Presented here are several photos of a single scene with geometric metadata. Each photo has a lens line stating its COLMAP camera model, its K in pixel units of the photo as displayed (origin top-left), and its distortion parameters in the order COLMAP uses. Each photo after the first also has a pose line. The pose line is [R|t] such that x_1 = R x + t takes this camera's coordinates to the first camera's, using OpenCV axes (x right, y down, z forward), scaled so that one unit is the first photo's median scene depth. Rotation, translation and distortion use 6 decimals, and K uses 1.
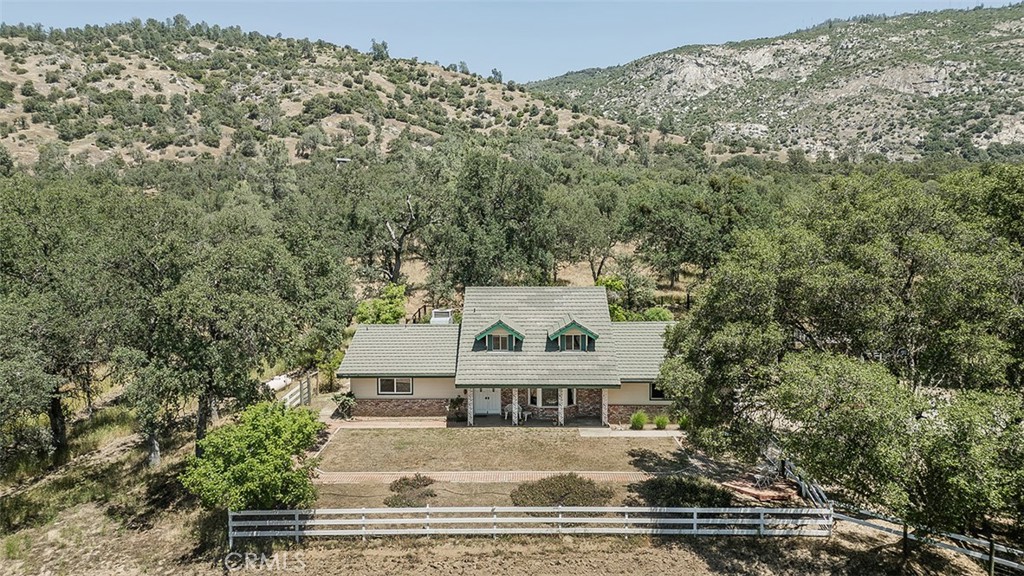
lens RADIAL K [[710.5, 0, 508.2], [0, 710.5, 290.2], [0, 0, 1]] dist [0.074642, -0.045359]
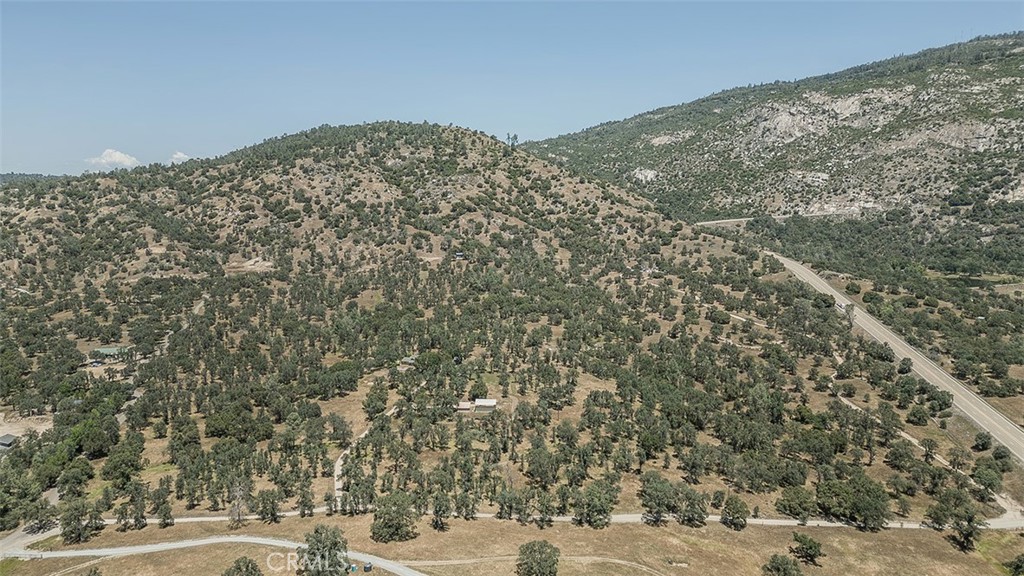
lens RADIAL K [[710.5, 0, 509.1], [0, 710.5, 290.4], [0, 0, 1]] dist [0.074642, -0.045359]
pose [[0.968150, 0.038334, -0.247419, 0.273019], [-0.032464, 0.999087, 0.027764, -0.090728], [0.248257, -0.018847, 0.968511, -0.625074]]
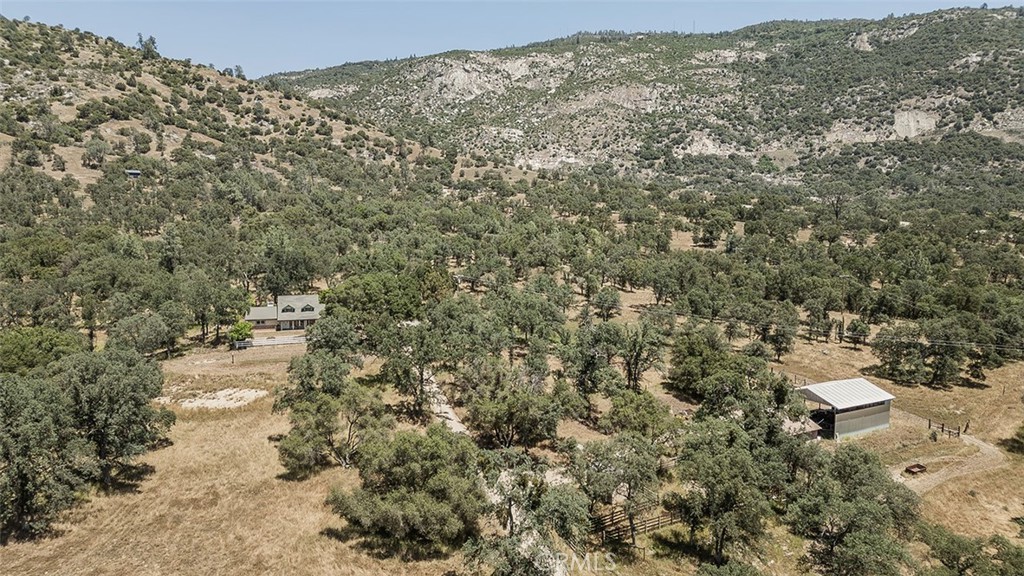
lens RADIAL K [[710.5, 0, 509.0], [0, 710.5, 290.7], [0, 0, 1]] dist [0.074642, -0.045359]
pose [[0.956869, -0.032817, 0.288660, 0.000869], [0.026400, 0.999311, 0.026099, -0.005801], [-0.289318, -0.017353, 0.957076, -0.174923]]
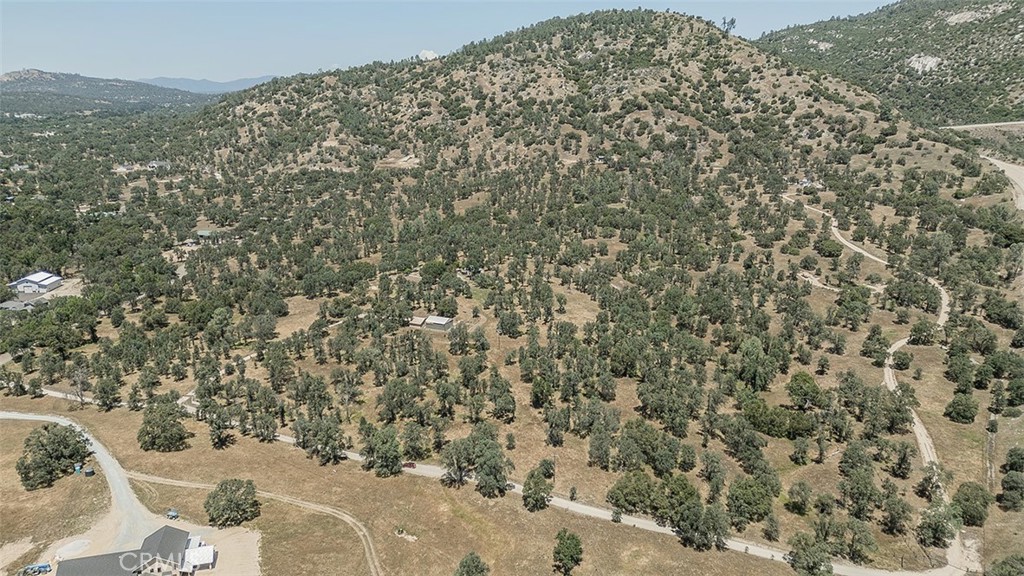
lens RADIAL K [[710.5, 0, 509.9], [0, 710.5, 292.1], [0, 0, 1]] dist [0.074642, -0.045359]
pose [[0.801706, 0.167422, -0.573792, 0.469533], [-0.071657, 0.979968, 0.185816, -0.108143], [0.593407, -0.107854, 0.797643, -0.458751]]
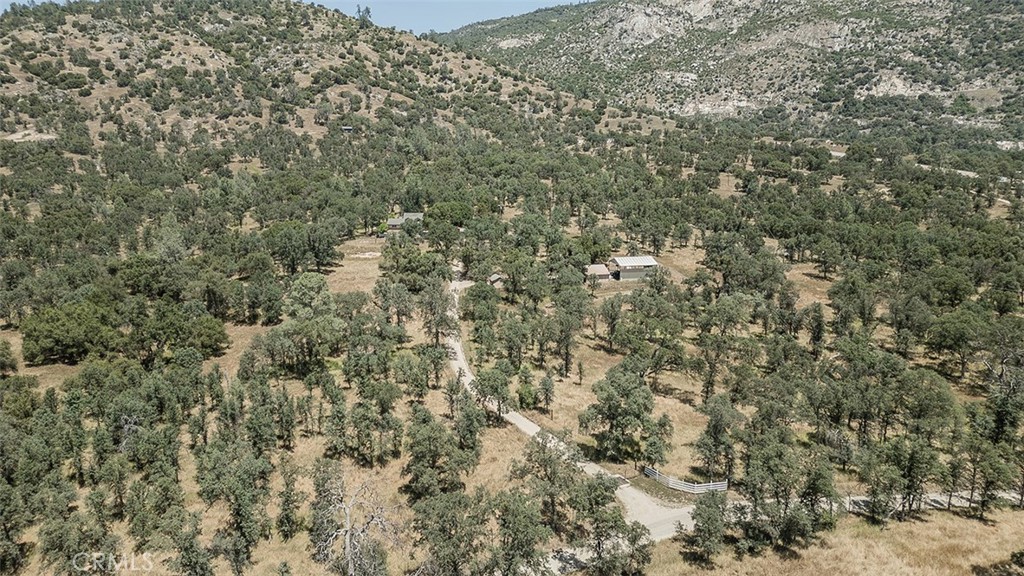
lens RADIAL K [[710.5, 0, 508.6], [0, 710.5, 290.0], [0, 0, 1]] dist [0.074642, -0.045359]
pose [[0.999673, 0.000721, 0.025557, 0.046740], [-0.003331, 0.994756, 0.102223, 0.001882], [-0.025349, -0.102275, 0.994433, -0.358950]]
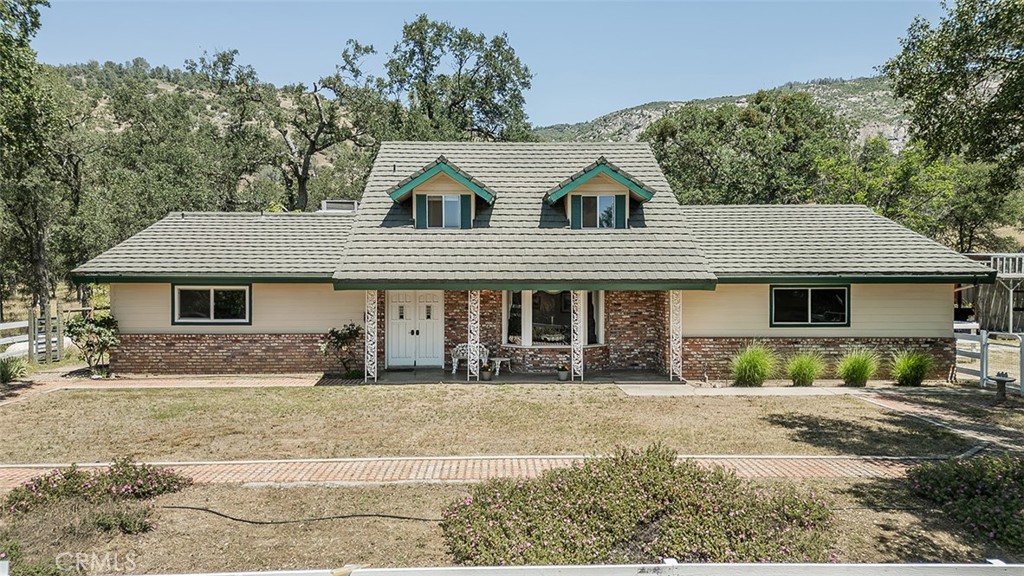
lens RADIAL K [[710.5, 0, 509.3], [0, 710.5, 314.4], [0, 0, 1]] dist [0.074642, -0.045359]
pose [[0.999000, 0.003293, 0.044579, 0.000654], [-0.001344, 0.999044, -0.043687, 0.008982], [-0.044681, 0.043583, 0.998050, 0.029853]]
